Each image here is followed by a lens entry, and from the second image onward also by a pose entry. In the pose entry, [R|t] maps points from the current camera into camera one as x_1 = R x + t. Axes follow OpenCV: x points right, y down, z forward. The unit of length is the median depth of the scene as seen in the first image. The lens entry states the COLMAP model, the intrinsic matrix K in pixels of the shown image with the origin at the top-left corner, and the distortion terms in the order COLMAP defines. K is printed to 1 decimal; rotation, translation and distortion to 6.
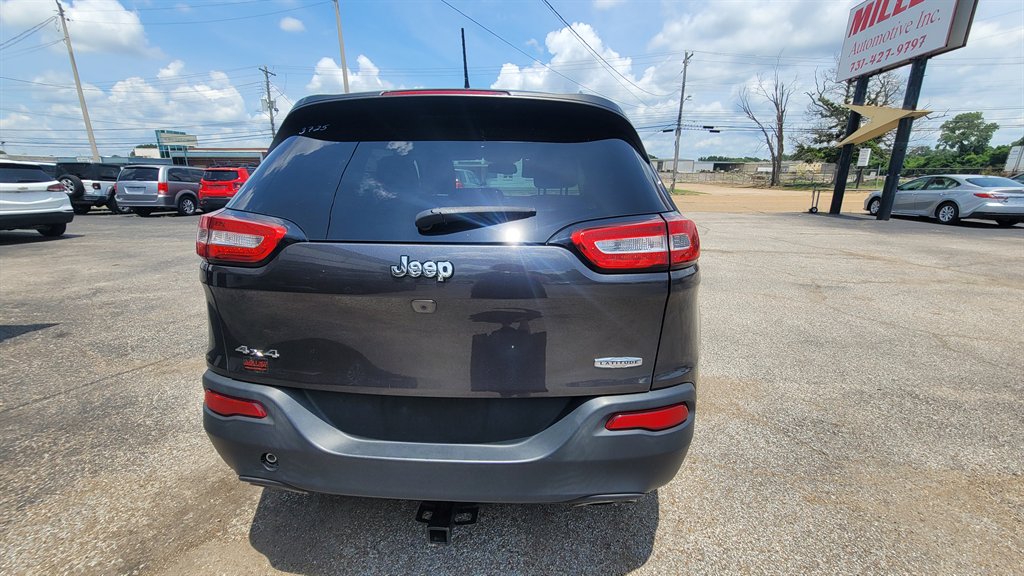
lens RADIAL K [[408.4, 0, 509.2], [0, 408.4, 284.8], [0, 0, 1]] dist [0.001787, -0.000029]
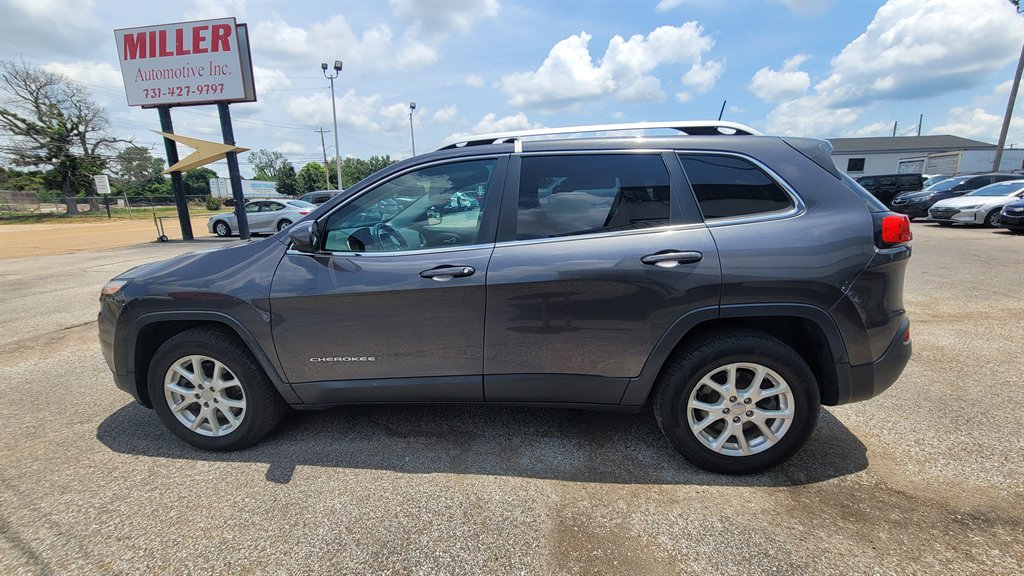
lens RADIAL K [[408.4, 0, 511.9], [0, 408.4, 287.9], [0, 0, 1]] dist [0.001787, -0.000029]
pose [[0.070552, -0.224844, 0.971837, -0.185725], [0.278824, 0.939876, 0.197208, -0.048871], [-0.957747, 0.257058, 0.129002, 0.177088]]
